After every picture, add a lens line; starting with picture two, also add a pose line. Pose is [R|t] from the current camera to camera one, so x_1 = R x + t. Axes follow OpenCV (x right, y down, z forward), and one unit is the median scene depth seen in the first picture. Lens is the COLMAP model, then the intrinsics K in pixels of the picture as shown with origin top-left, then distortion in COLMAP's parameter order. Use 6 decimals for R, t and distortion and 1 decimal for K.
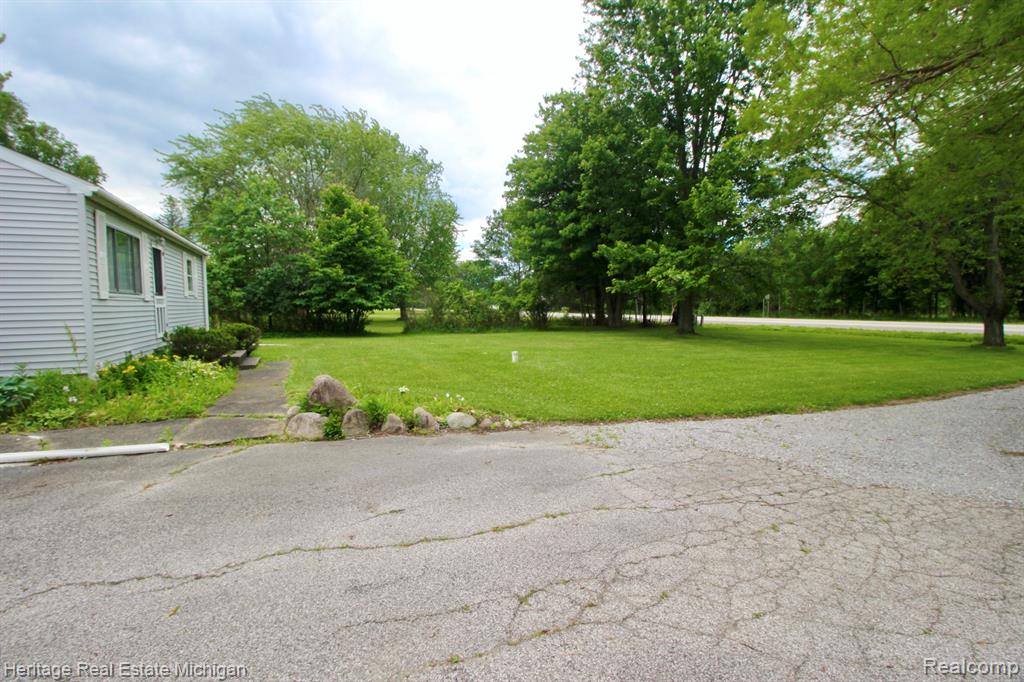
lens RADIAL K [[474.3, 0, 512.9], [0, 474.3, 322.3], [0, 0, 1]] dist [-0.005505, -0.009647]
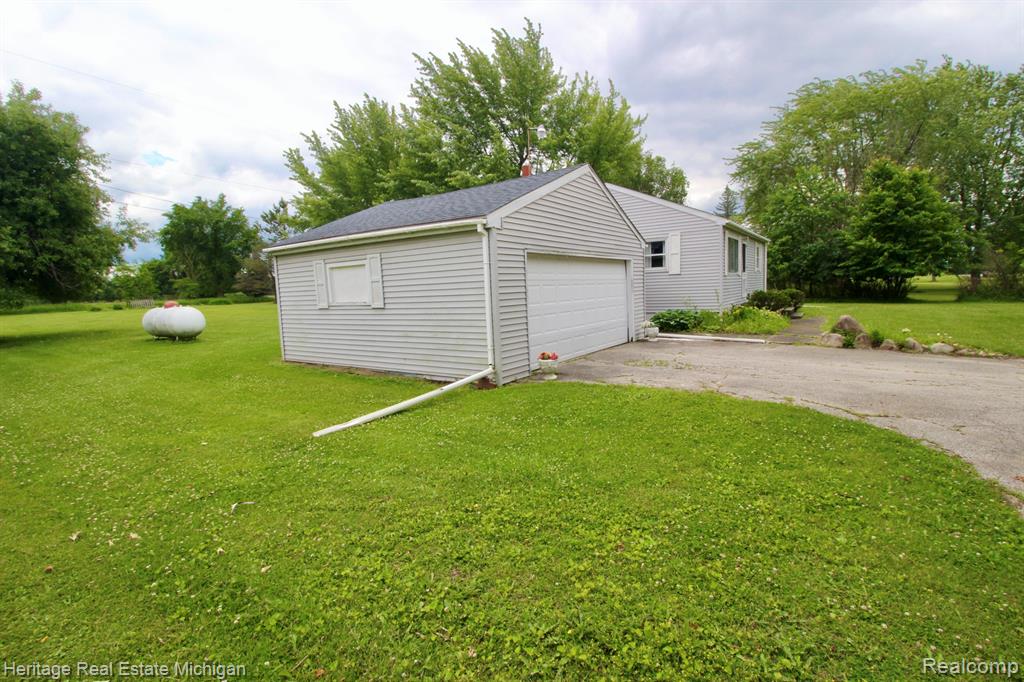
lens RADIAL K [[474.3, 0, 516.8], [0, 474.3, 344.5], [0, 0, 1]] dist [-0.005505, -0.009647]
pose [[0.521819, 0.087517, -0.848555, 0.480005], [0.004272, 0.994443, 0.105190, 0.032347], [0.853045, -0.058516, 0.518546, -0.998163]]
